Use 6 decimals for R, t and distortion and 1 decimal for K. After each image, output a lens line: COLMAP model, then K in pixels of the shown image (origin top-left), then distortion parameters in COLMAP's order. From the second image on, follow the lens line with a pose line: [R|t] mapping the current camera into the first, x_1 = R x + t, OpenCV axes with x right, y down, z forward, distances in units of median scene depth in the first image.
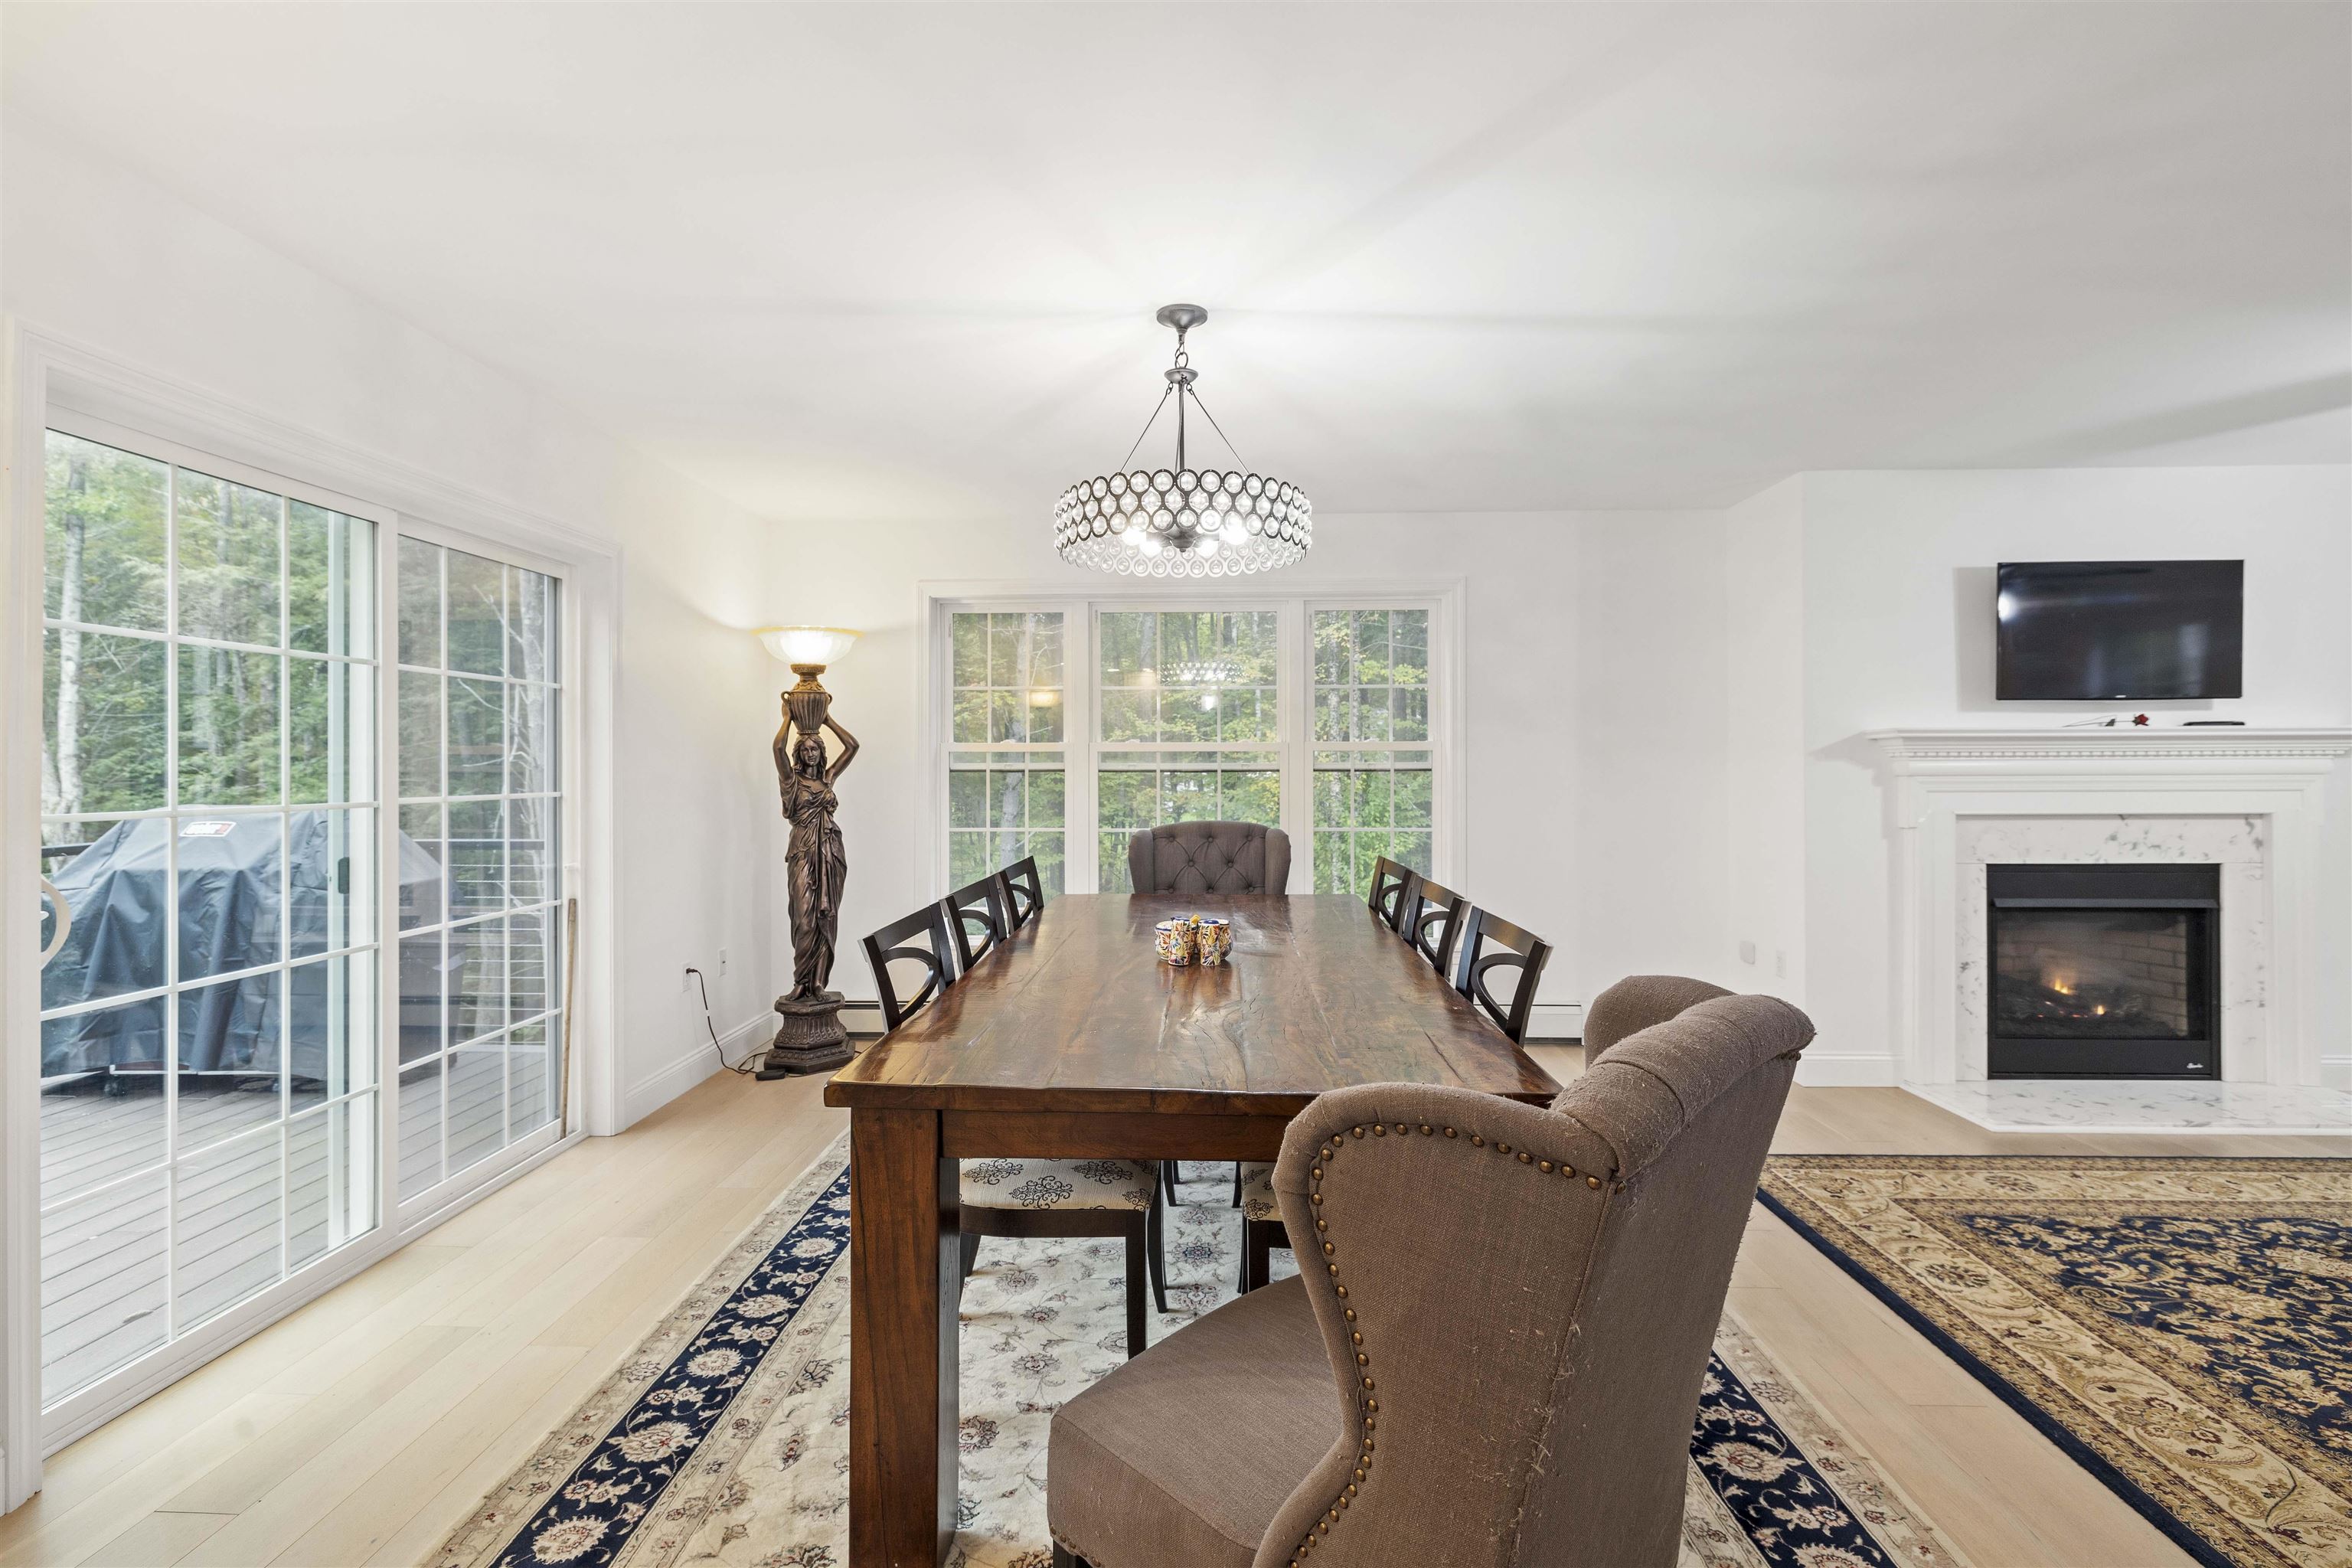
lens RADIAL K [[1082.7, 0, 1143.6], [0, 1082.7, 751.7], [0, 0, 1]] dist [-0.005276, -0.000319]
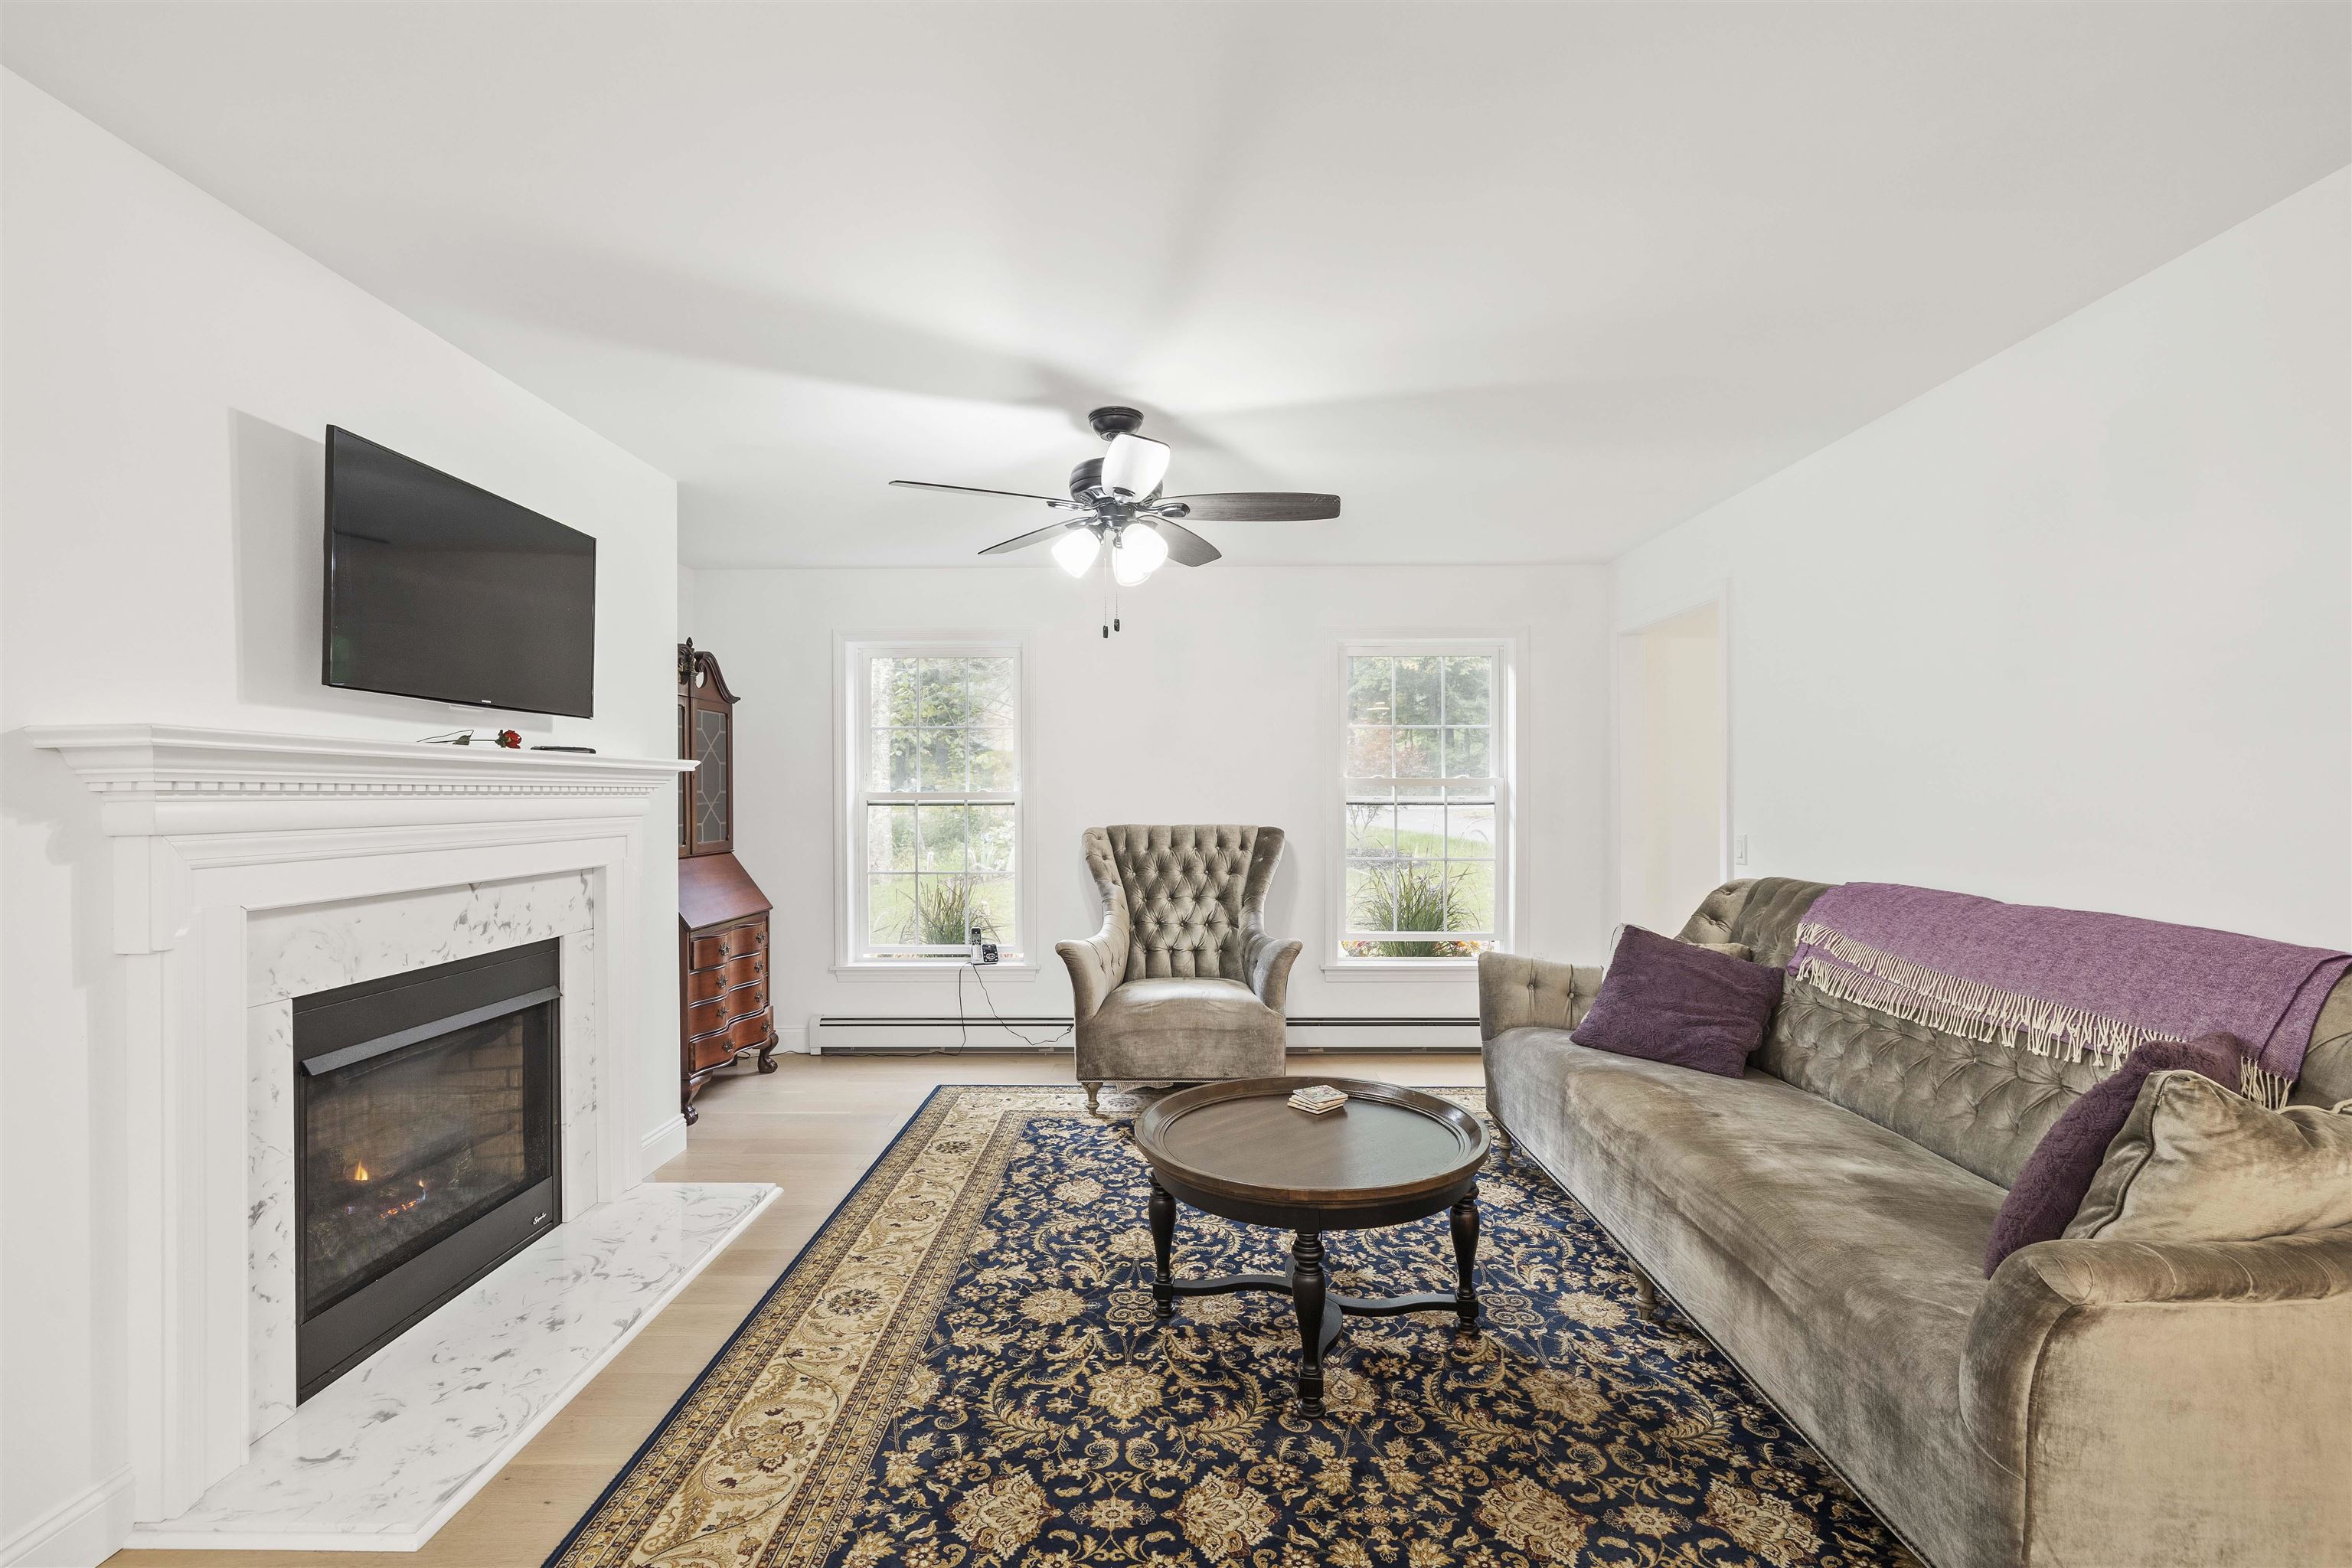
lens RADIAL K [[1000.9, 0, 1185.3], [0, 1000.9, 802.2], [0, 0, 1]] dist [-0.004031, -0.000496]
pose [[-0.047203, -0.002720, 0.998882, 0.281241], [-0.005493, 0.999982, 0.002463, 0.005670], [-0.998870, -0.005371, -0.047217, 0.596437]]
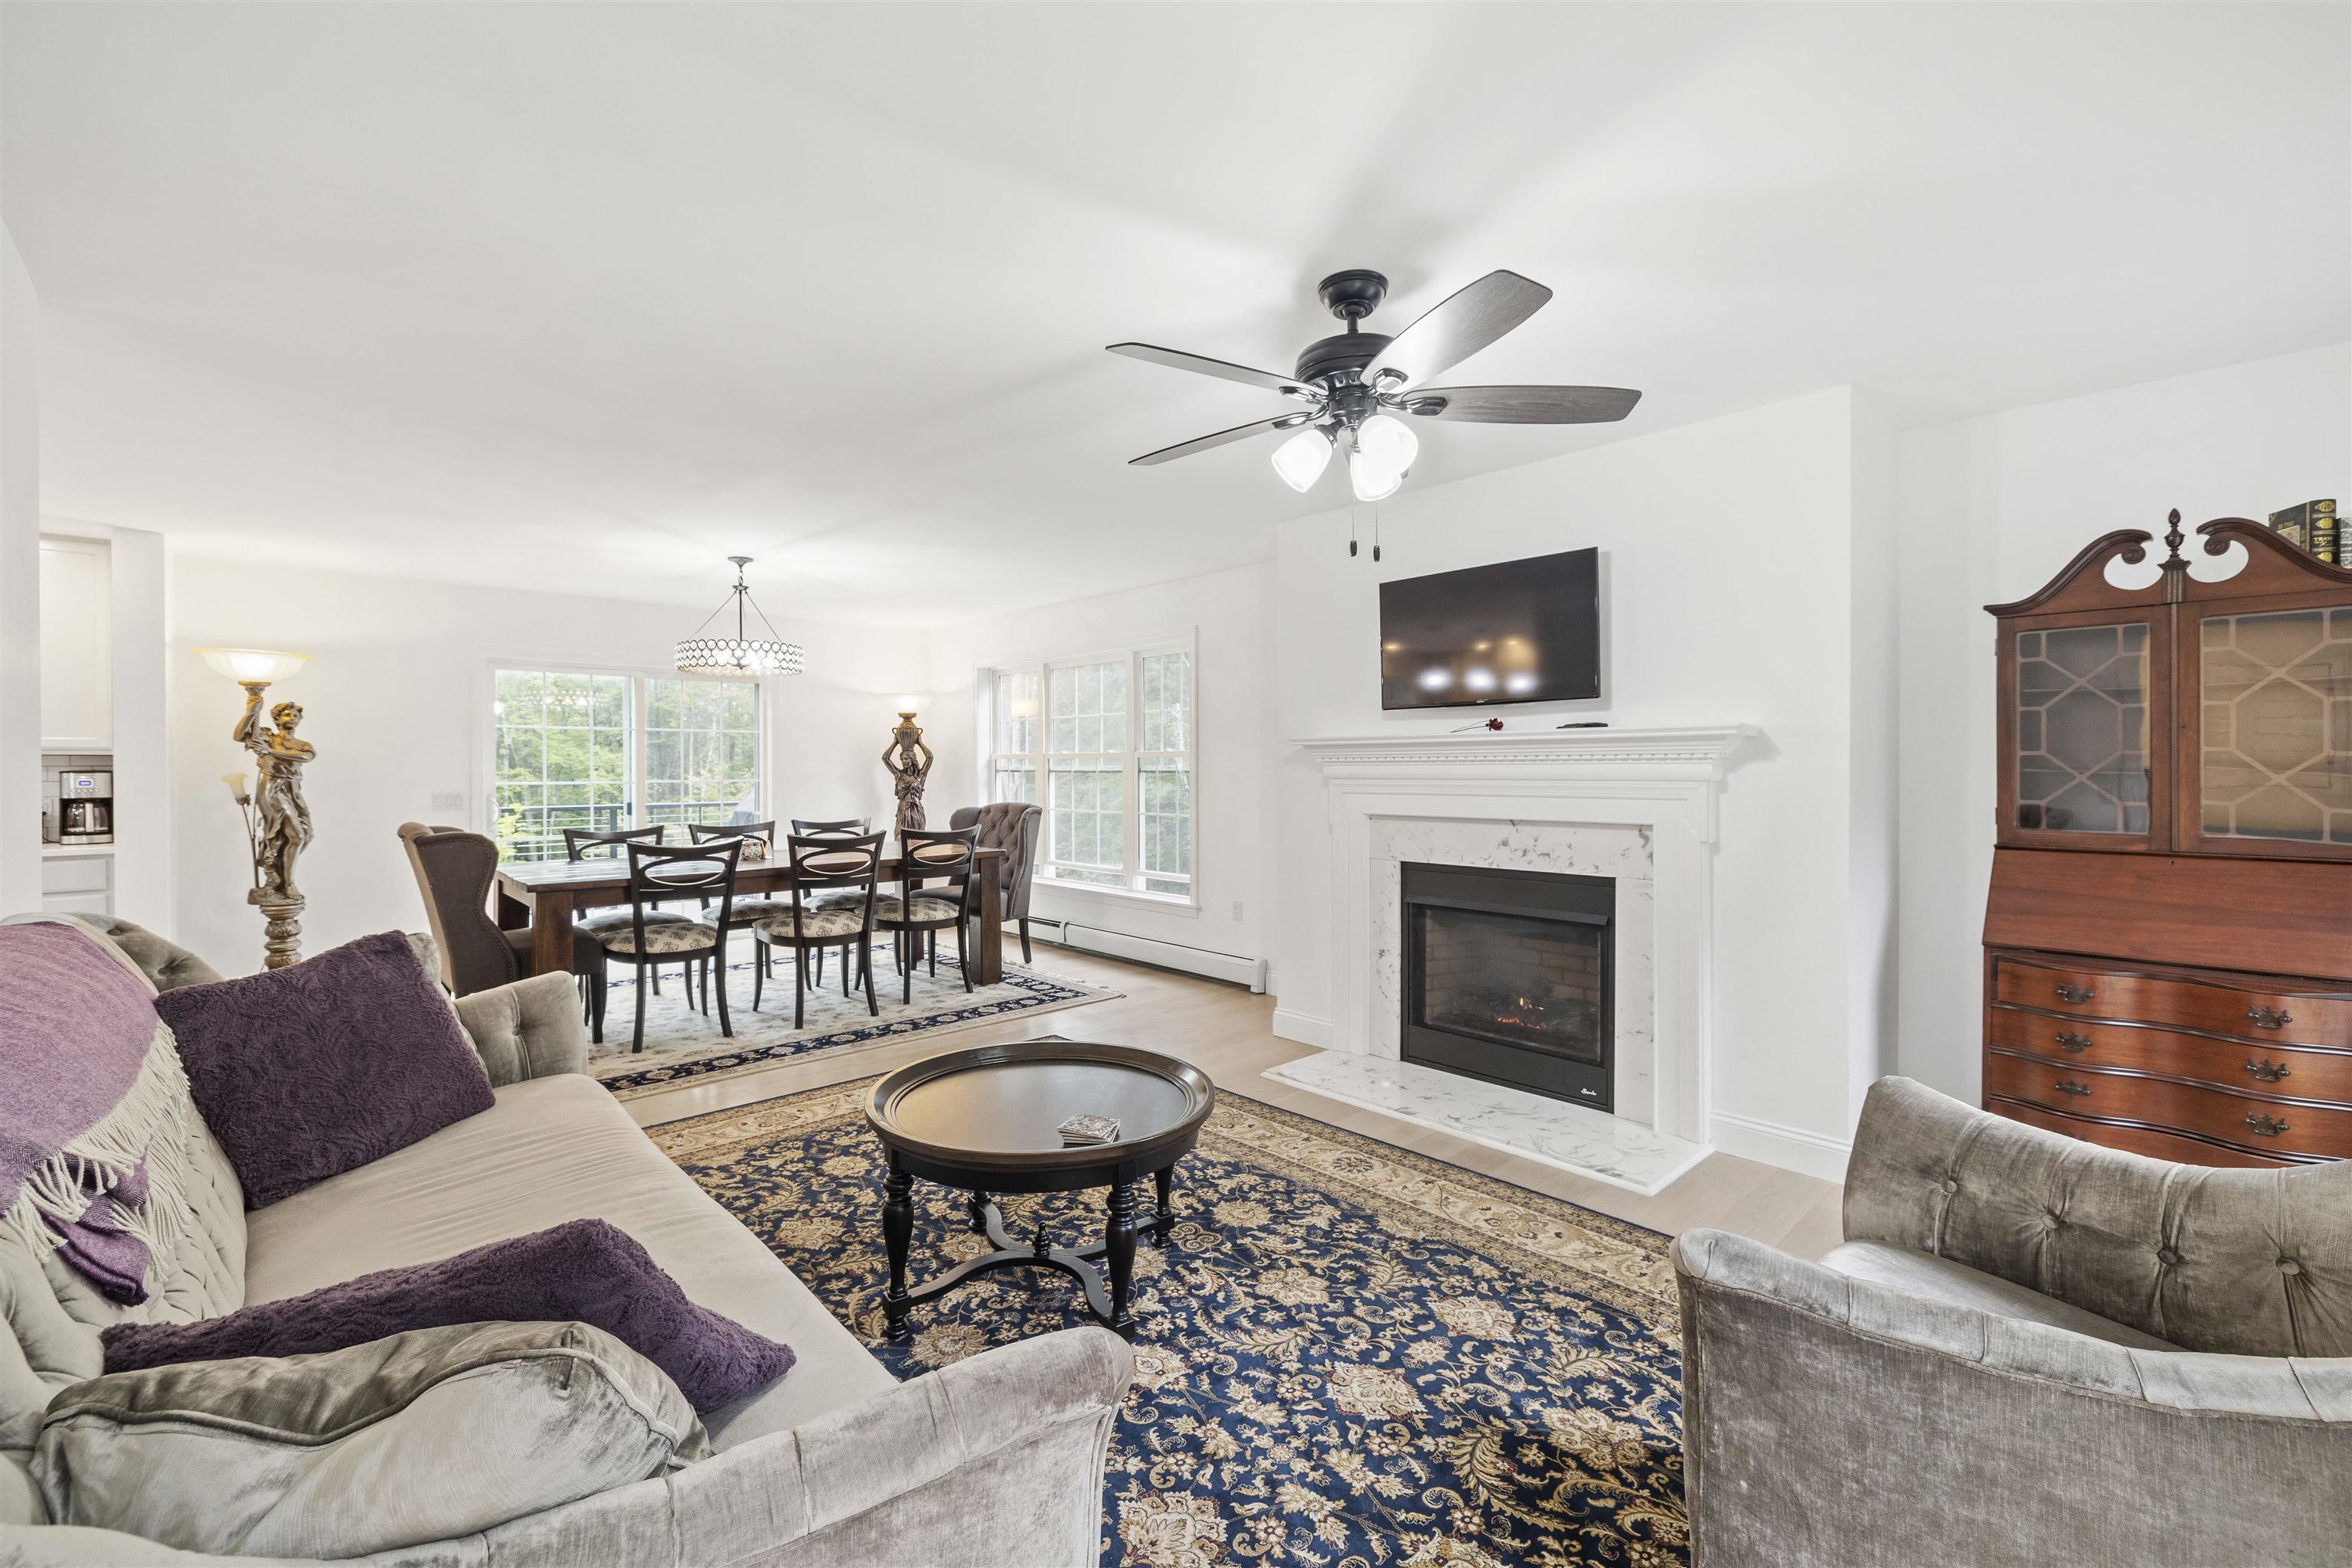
lens RADIAL K [[1000.9, 0, 1164.5], [0, 1000.9, 772.1], [0, 0, 1]] dist [-0.004031, -0.000496]
pose [[0.705333, 0.004725, -0.708861, 1.331665], [0.007939, 0.999862, 0.014564, -0.001355], [0.708832, -0.015900, 0.705198, 0.131533]]
